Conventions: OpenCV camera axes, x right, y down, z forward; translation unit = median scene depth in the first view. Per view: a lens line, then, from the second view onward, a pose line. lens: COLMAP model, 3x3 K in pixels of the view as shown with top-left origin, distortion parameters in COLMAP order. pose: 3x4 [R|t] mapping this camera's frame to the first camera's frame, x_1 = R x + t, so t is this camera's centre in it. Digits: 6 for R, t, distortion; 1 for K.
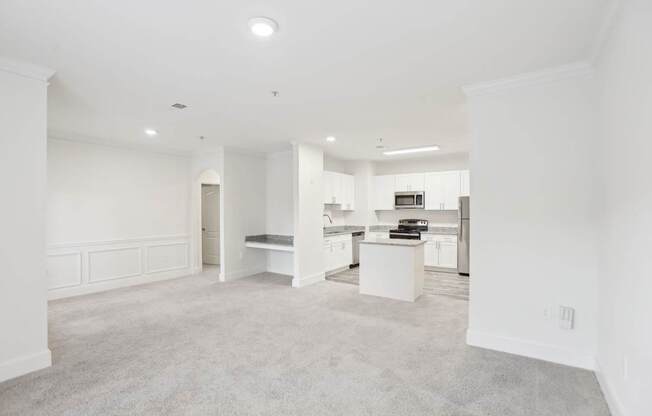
lens RADIAL K [[314.1, 0, 325.7], [0, 314.1, 208.7], [0, 0, 1]] dist [-0.004154, 0.000178]
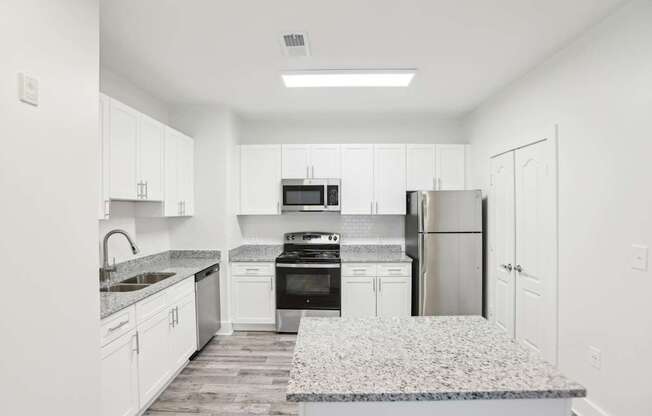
lens RADIAL K [[314.1, 0, 321.8], [0, 314.1, 211.7], [0, 0, 1]] dist [-0.004154, 0.000178]
pose [[0.846437, -0.001974, 0.532485, 0.007903], [-0.003034, 0.999959, 0.008529, -0.005639], [-0.532480, -0.008835, 0.846397, 0.557522]]
